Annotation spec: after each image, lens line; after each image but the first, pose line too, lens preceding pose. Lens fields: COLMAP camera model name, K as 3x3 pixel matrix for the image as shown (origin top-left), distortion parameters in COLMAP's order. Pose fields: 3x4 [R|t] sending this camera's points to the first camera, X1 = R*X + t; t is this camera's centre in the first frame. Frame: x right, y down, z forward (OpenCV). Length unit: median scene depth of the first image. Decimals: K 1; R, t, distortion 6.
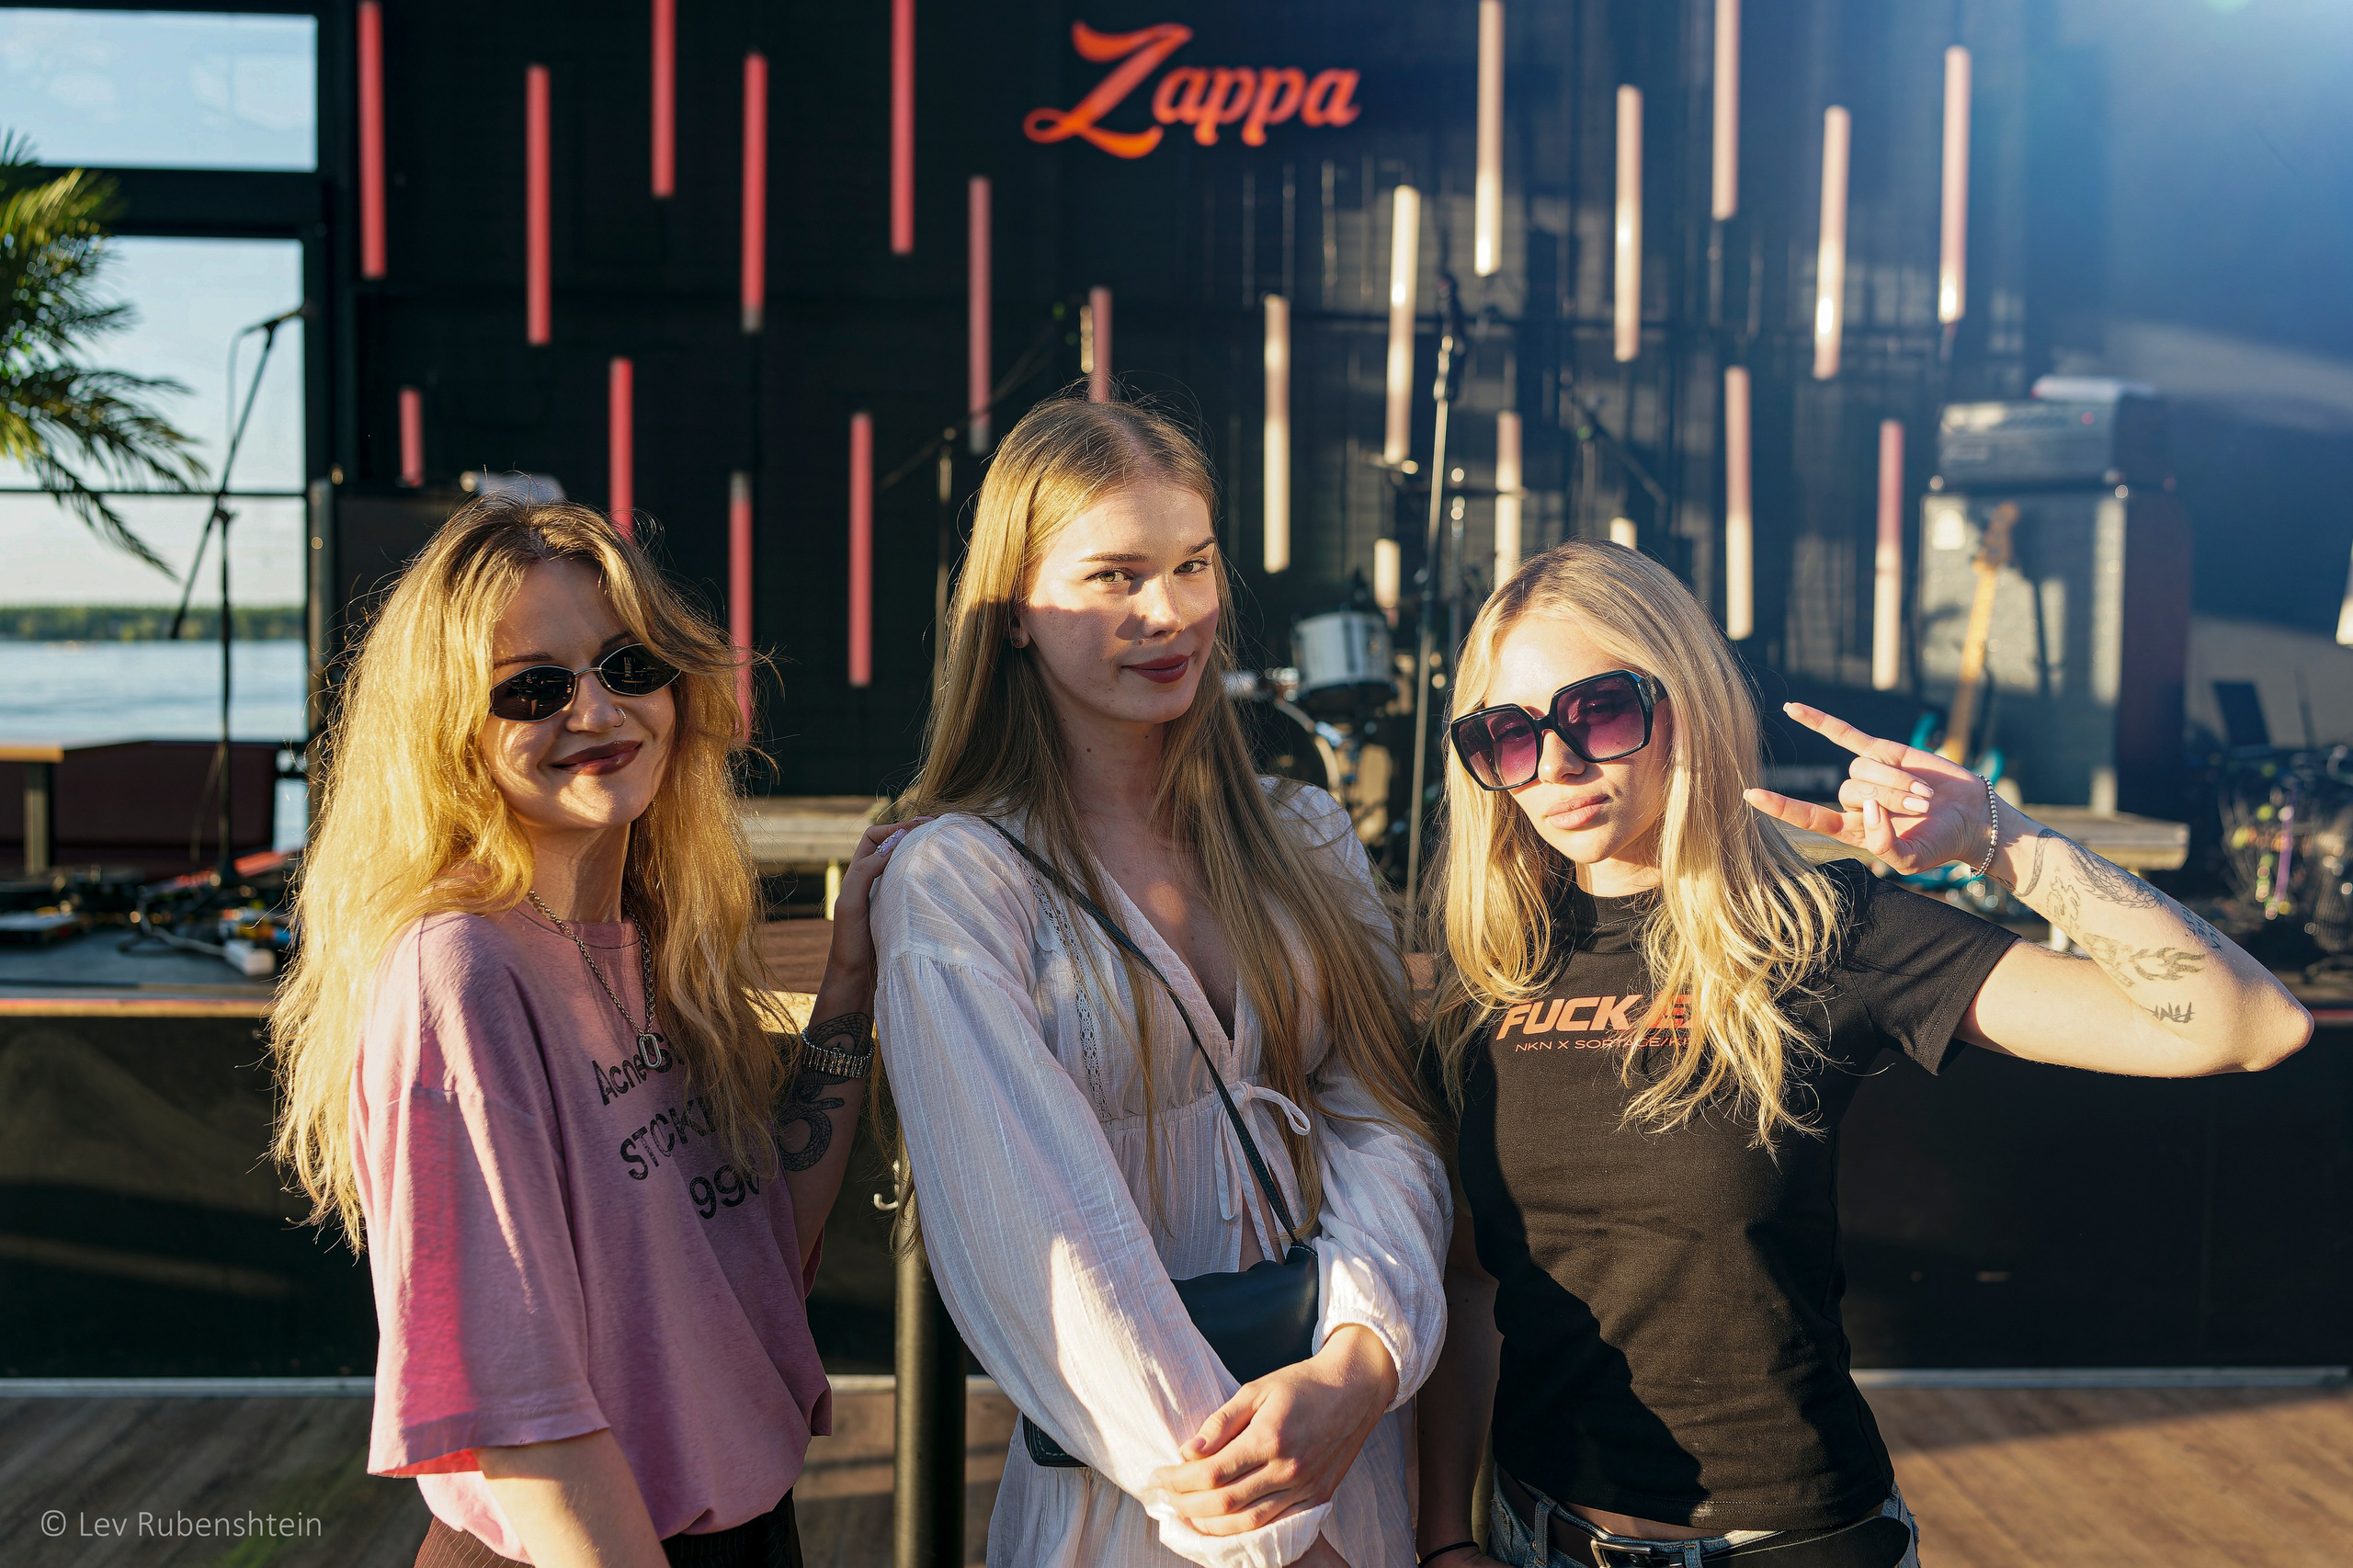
lens RADIAL K [[2421.7, 0, 1174.7], [0, 2421.7, 738.0], [0, 0, 1]] dist [-0.033084, 0.000000]
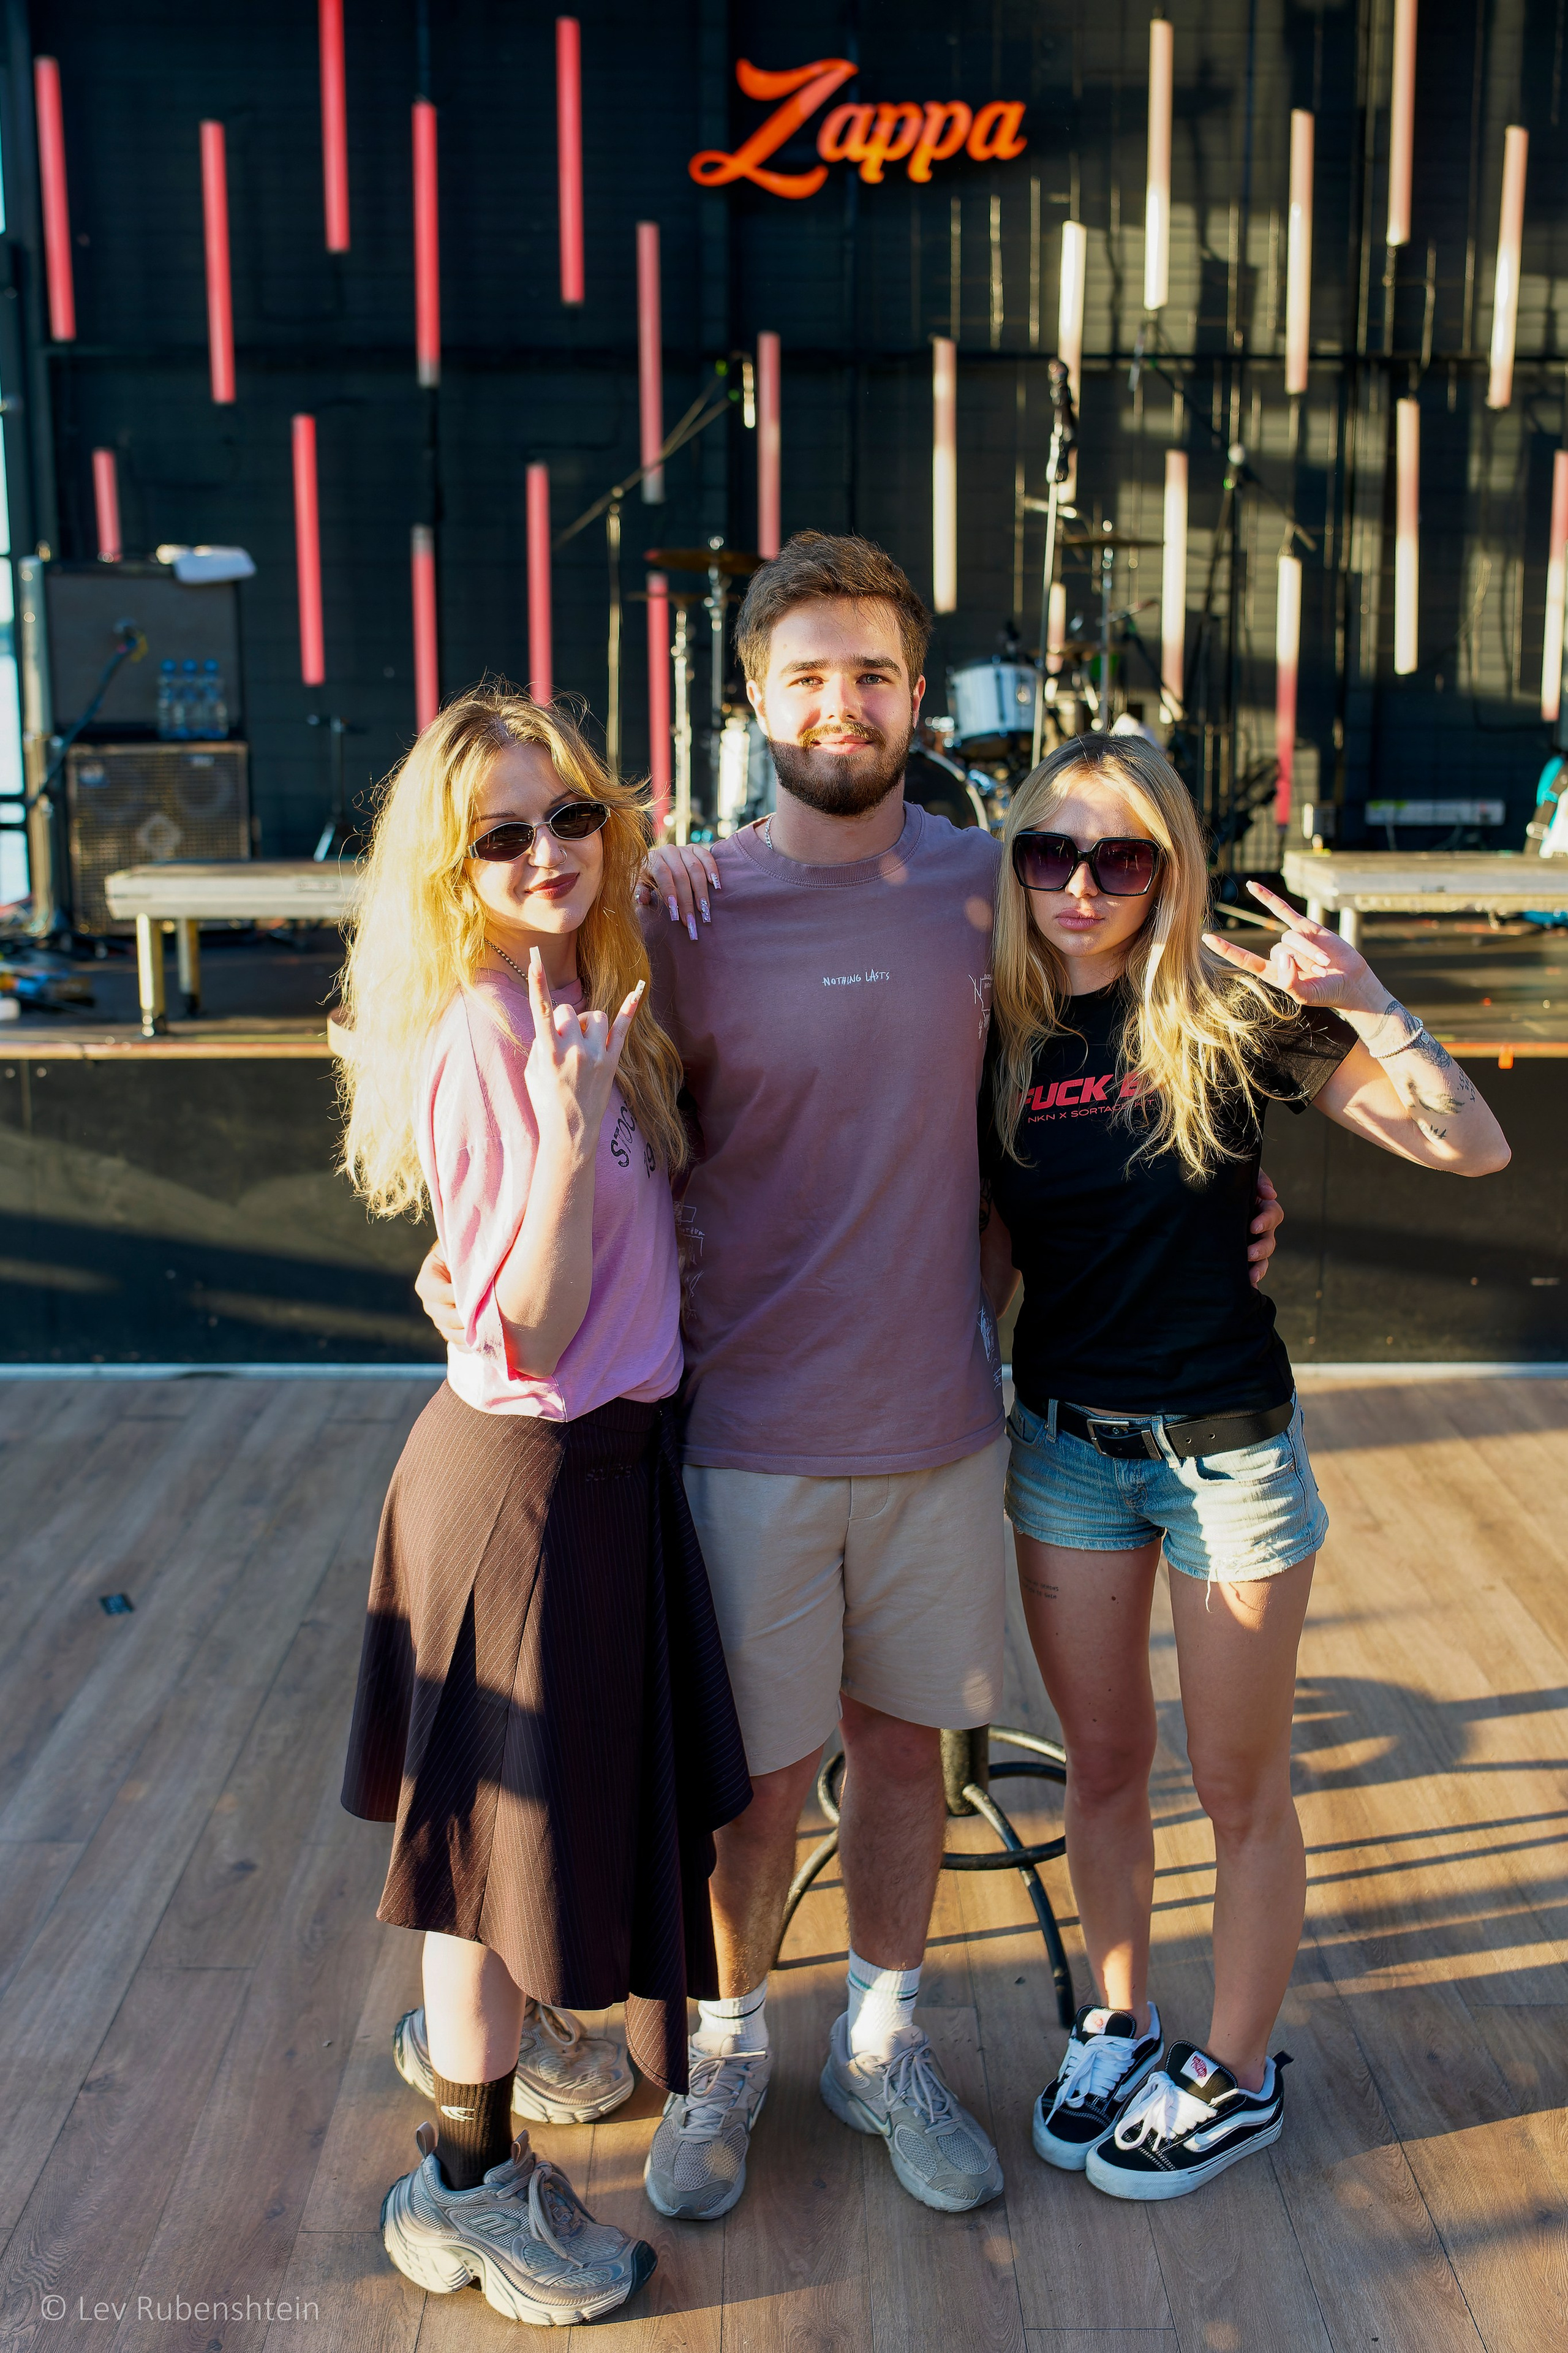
lens RADIAL K [[2541.9, 0, 746.6], [0, 2541.9, 1157.4], [0, 0, 1]] dist [-0.030076, 0.000000]
pose [[0.997904, -0.002500, -0.064668, 0.028124], [0.012797, 0.987145, 0.159314, -0.014753], [0.063438, -0.159808, 0.985108, -0.102188]]
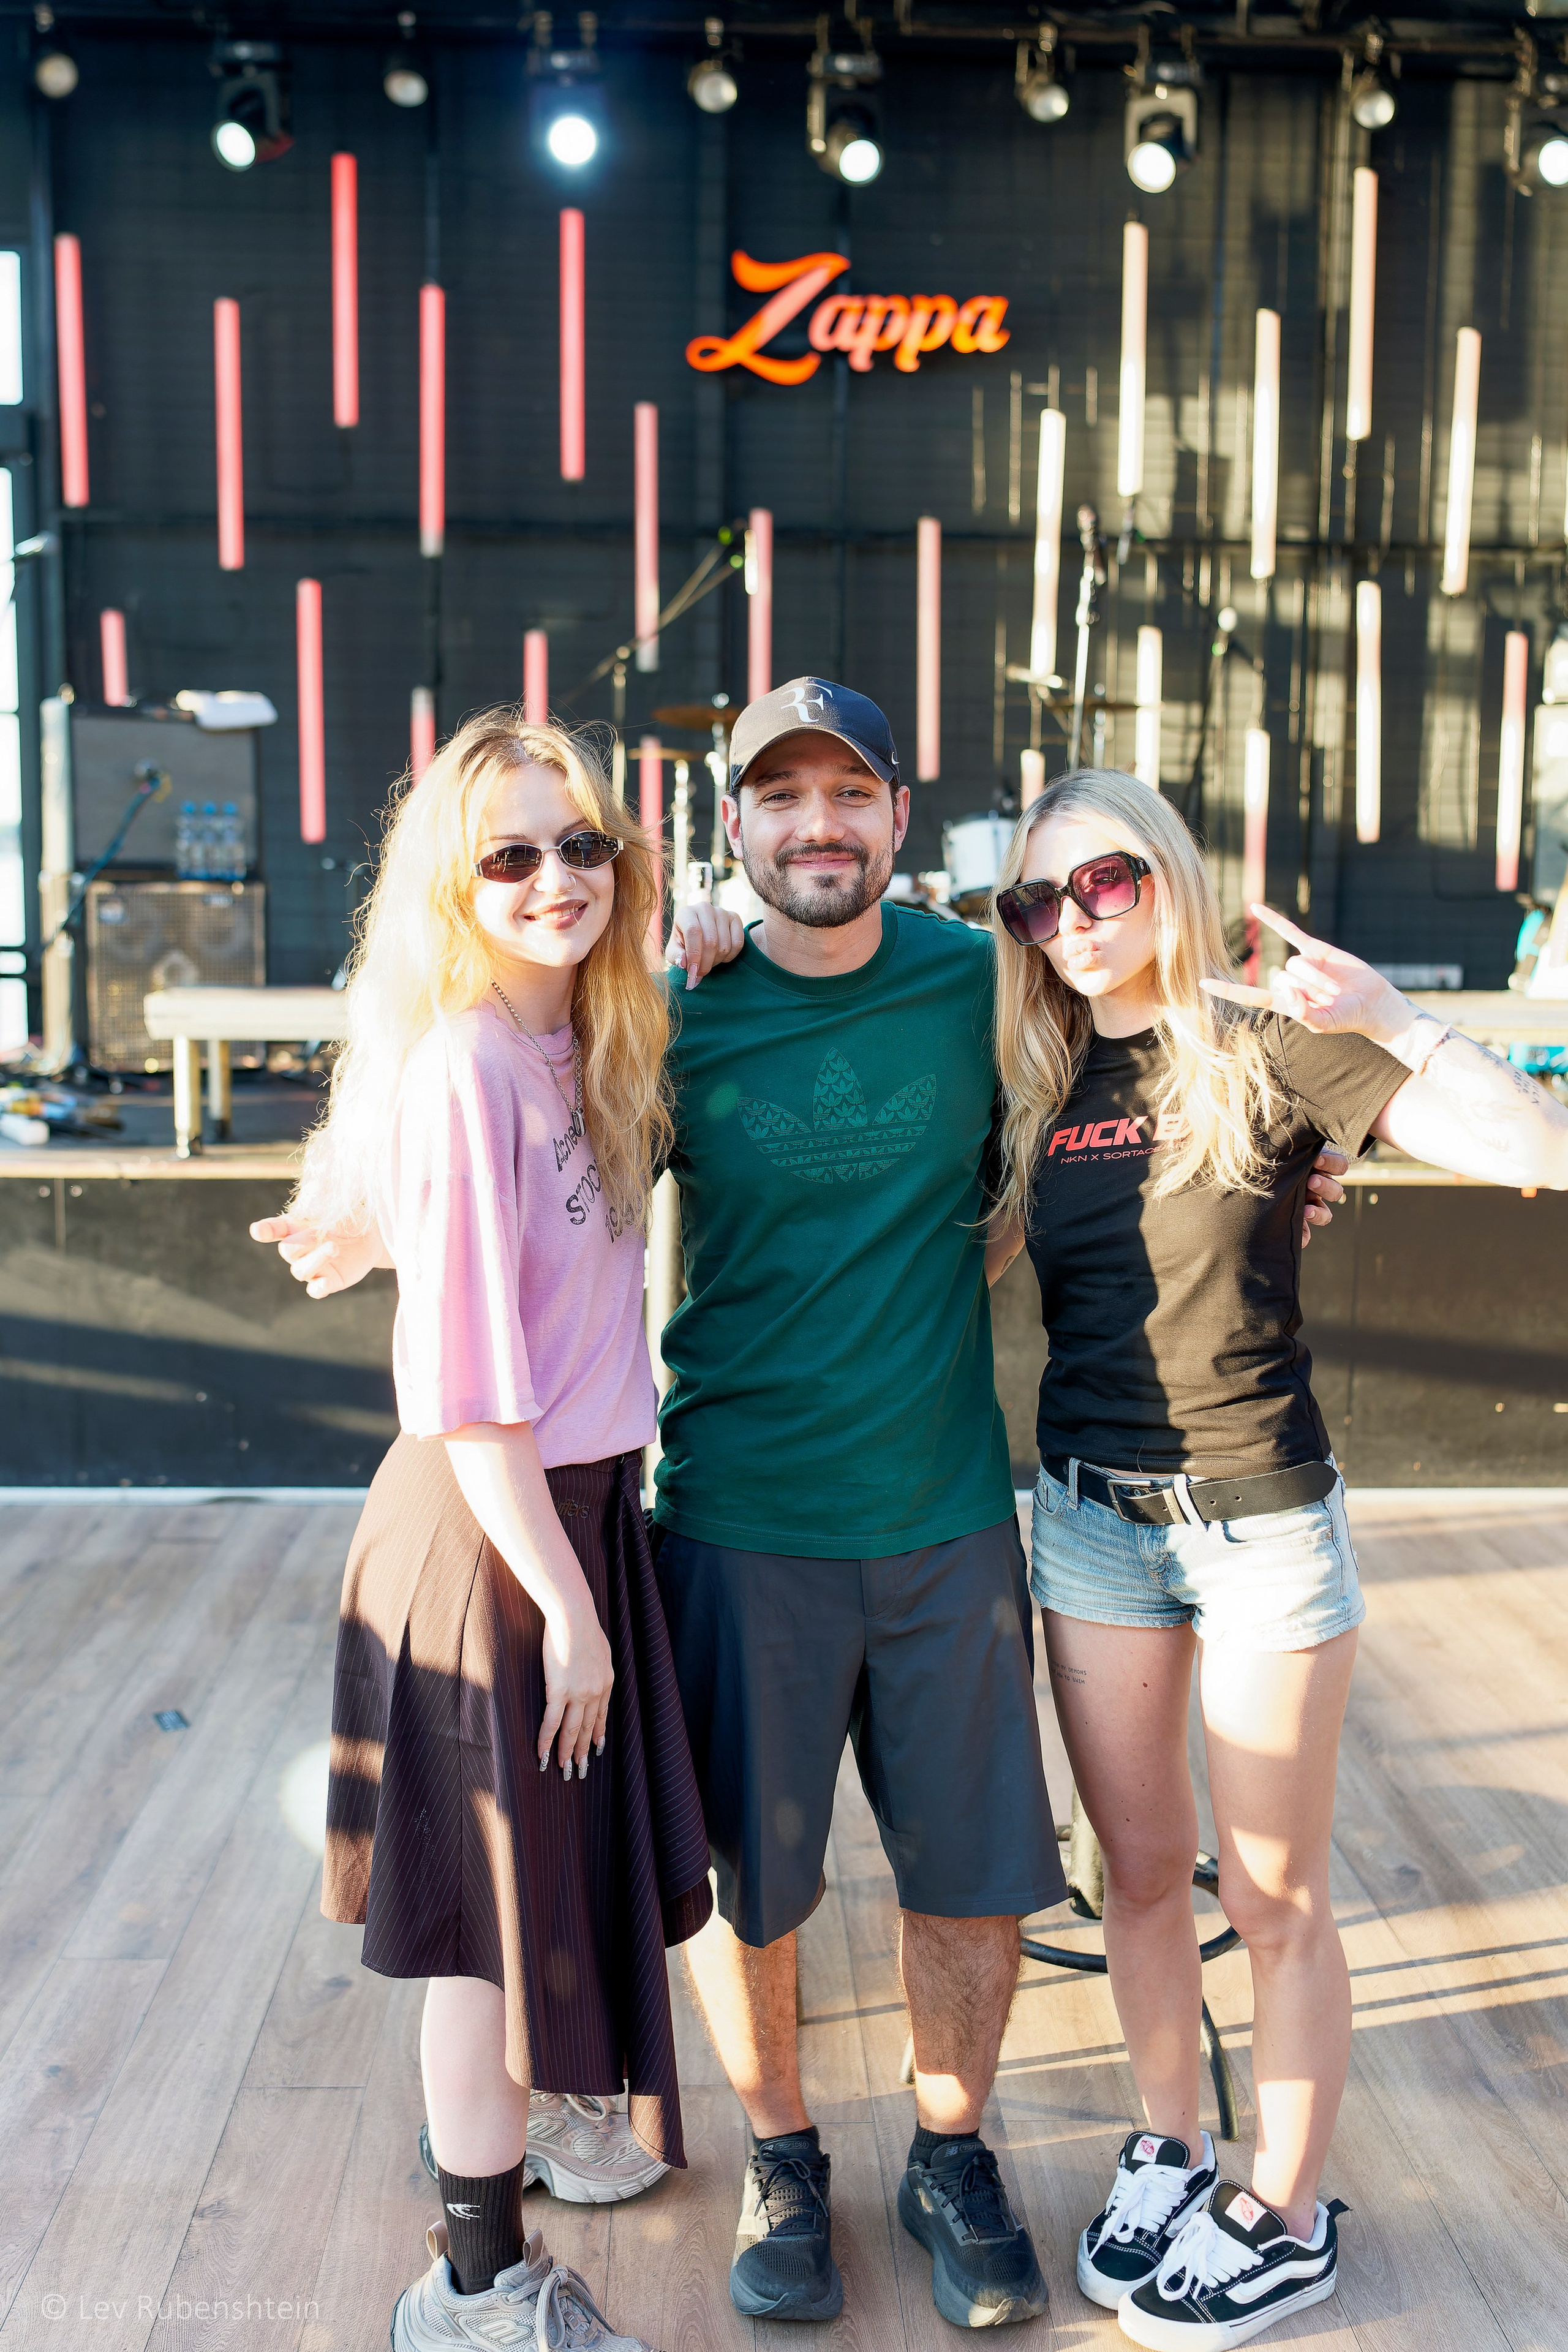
lens RADIAL K [[2420.7, 0, 751.2], [0, 2420.7, 1193.2], [0, 0, 1]] dist [-0.033084, 0.000000]
pose [[0.999713, 0.000824, -0.023948, -0.009565], [0.001538, 0.995139, 0.098473, 0.006165], [0.023913, -0.098482, 0.994852, -0.077020]]
